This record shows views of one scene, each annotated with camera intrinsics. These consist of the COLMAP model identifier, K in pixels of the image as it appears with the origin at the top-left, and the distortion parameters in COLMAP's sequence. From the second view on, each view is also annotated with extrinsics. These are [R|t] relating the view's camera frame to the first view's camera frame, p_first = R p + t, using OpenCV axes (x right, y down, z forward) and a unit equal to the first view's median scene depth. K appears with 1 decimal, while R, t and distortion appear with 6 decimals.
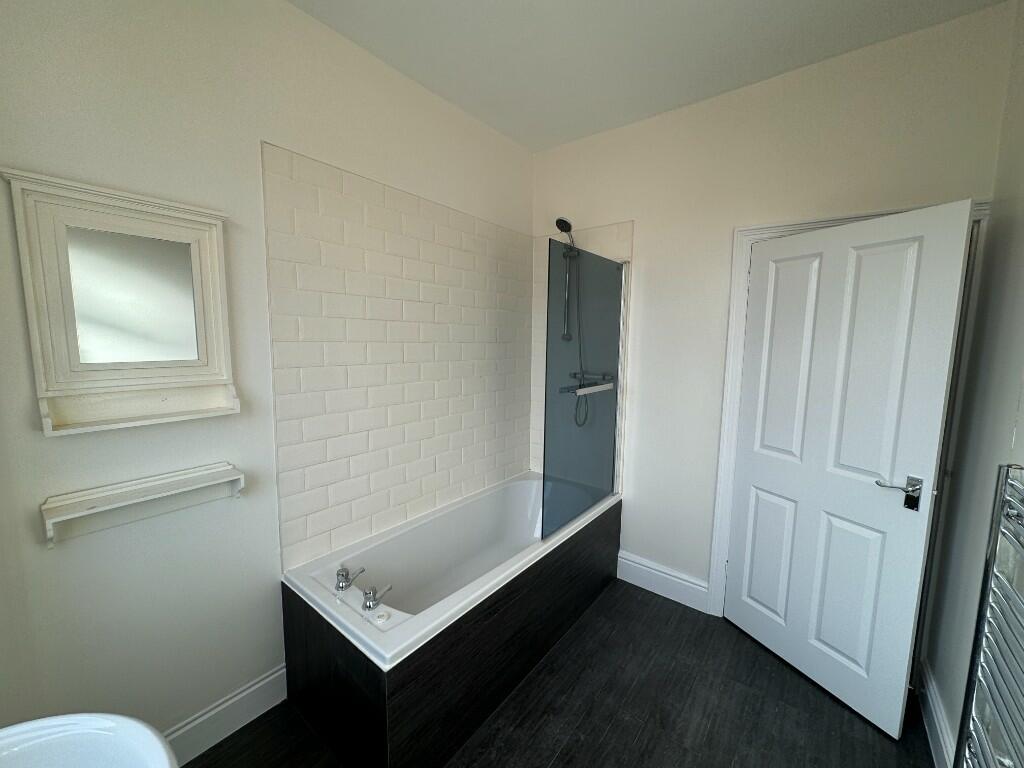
lens RADIAL K [[408.3, 0, 510.7], [0, 408.3, 382.2], [0, 0, 1]] dist [-0.000476, 0.000118]
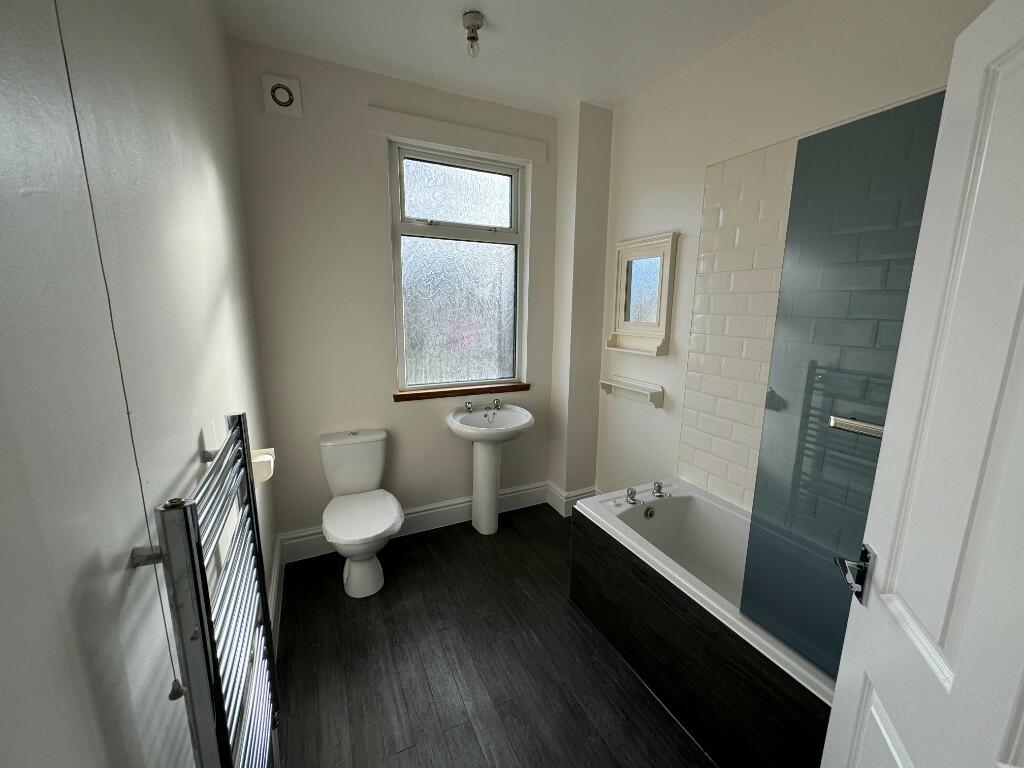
lens RADIAL K [[408.3, 0, 510.7], [0, 408.3, 382.2], [0, 0, 1]] dist [-0.000476, 0.000118]
pose [[-0.437954, 0.149692, -0.886447, 0.907874], [-0.119142, 0.967678, 0.222272, -0.098779], [0.891067, 0.202958, -0.405964, 0.990029]]
